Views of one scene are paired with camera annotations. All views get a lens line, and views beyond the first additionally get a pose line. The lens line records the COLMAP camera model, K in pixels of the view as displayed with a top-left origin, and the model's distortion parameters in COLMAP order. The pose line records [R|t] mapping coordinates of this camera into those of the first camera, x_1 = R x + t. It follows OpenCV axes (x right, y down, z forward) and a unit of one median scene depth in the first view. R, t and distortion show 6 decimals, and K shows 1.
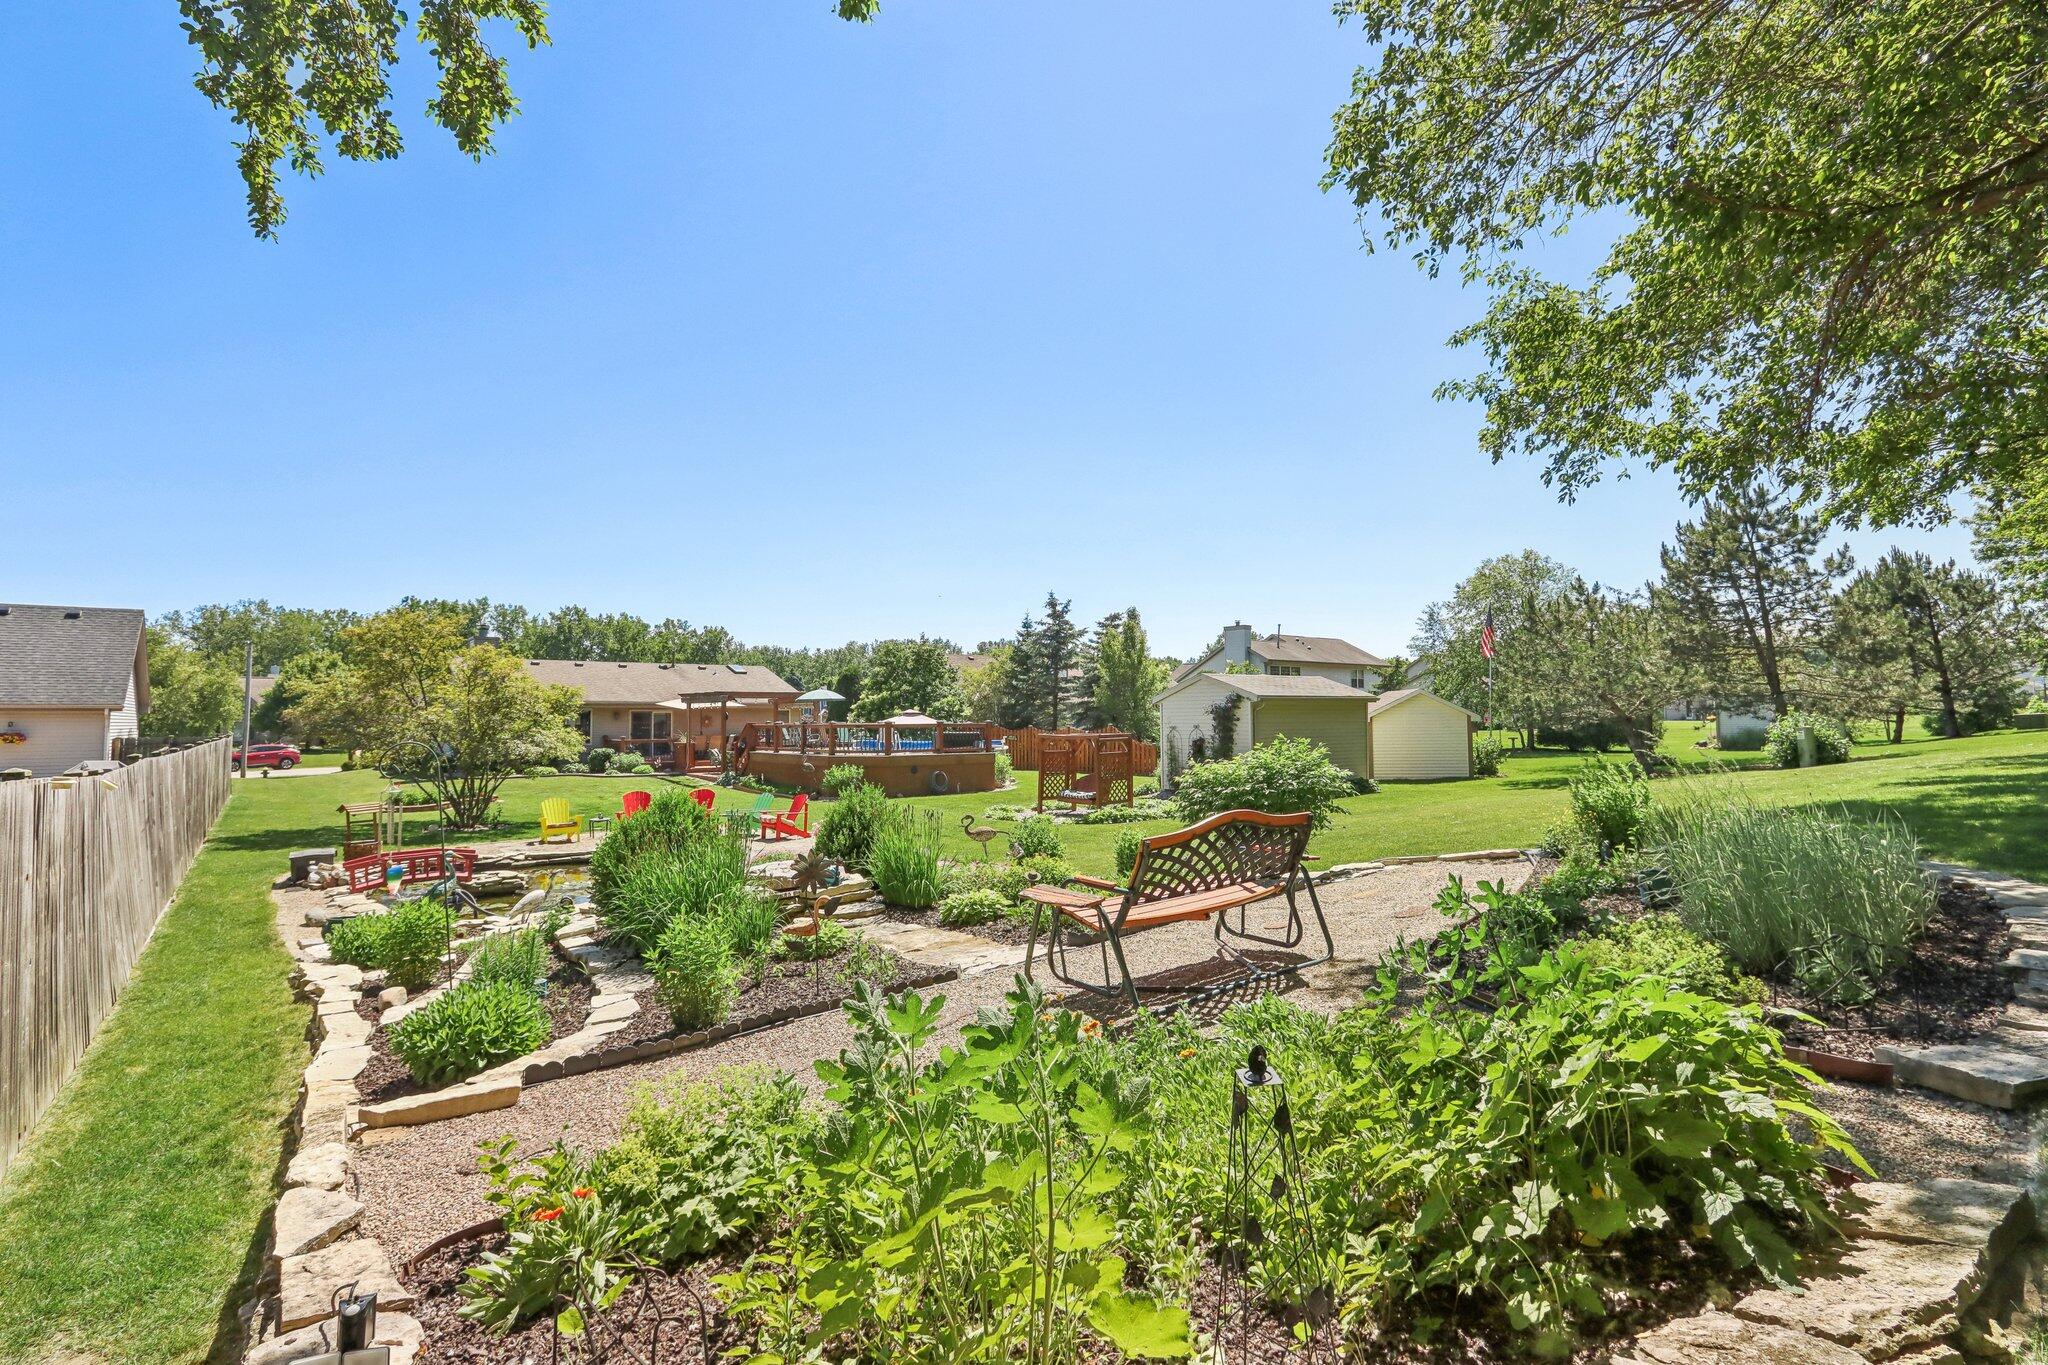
lens RADIAL K [[977.2, 0, 1028.3], [0, 977.2, 710.3], [0, 0, 1]] dist [-0.004786, -0.000138]
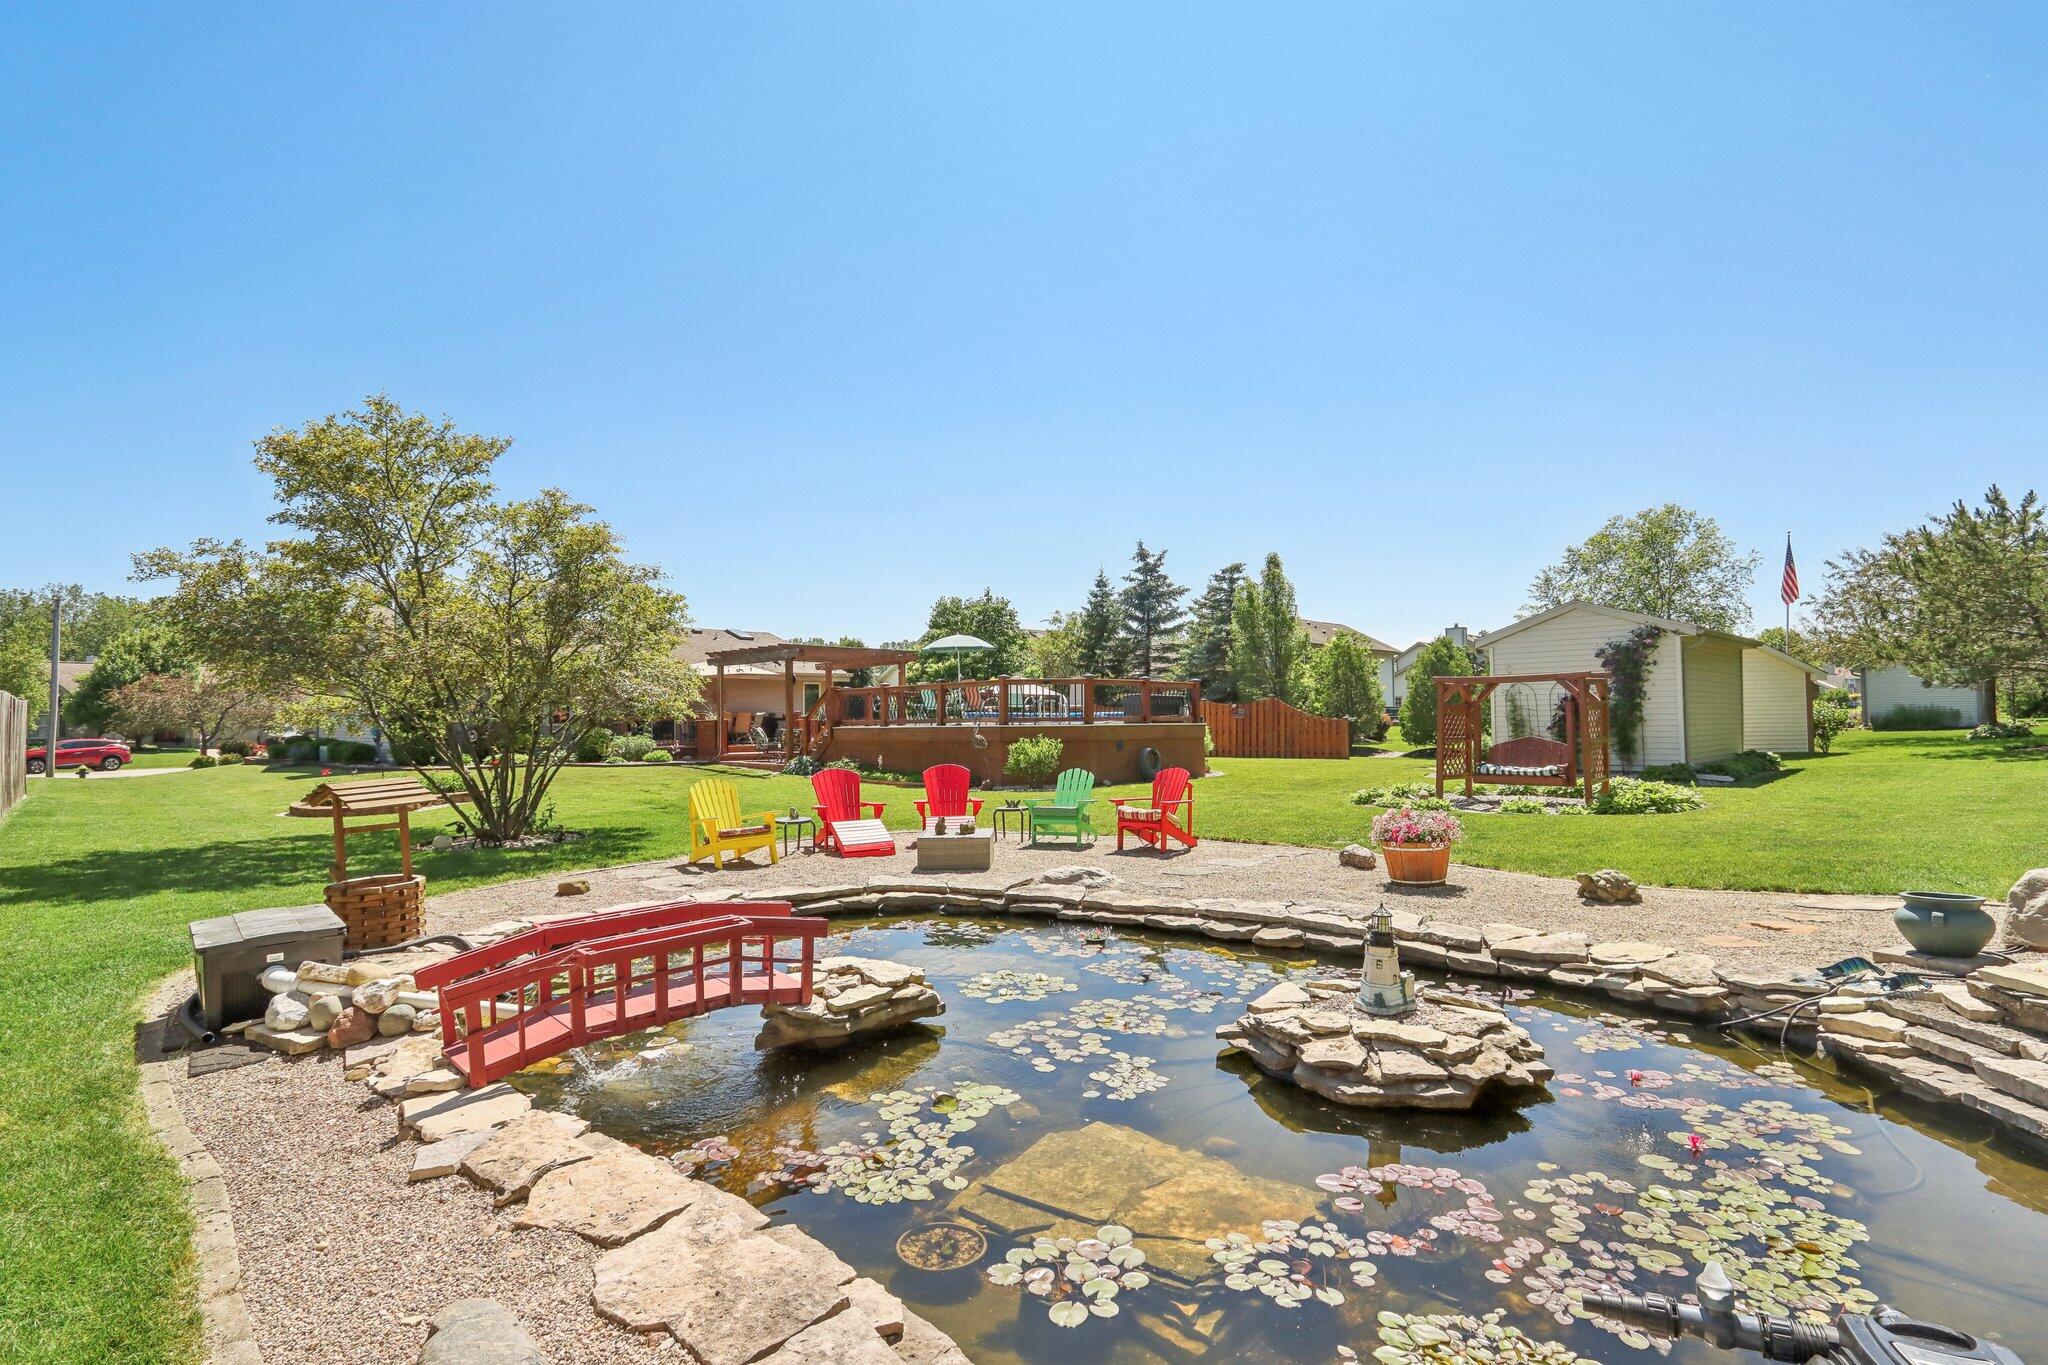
lens RADIAL K [[977.2, 0, 1028.3], [0, 977.2, 710.3], [0, 0, 1]] dist [-0.004786, -0.000138]
pose [[0.994037, -0.002218, 0.109020, -0.159390], [0.002736, 0.999986, -0.004595, 0.023869], [-0.109008, 0.004866, 0.994029, 0.200008]]
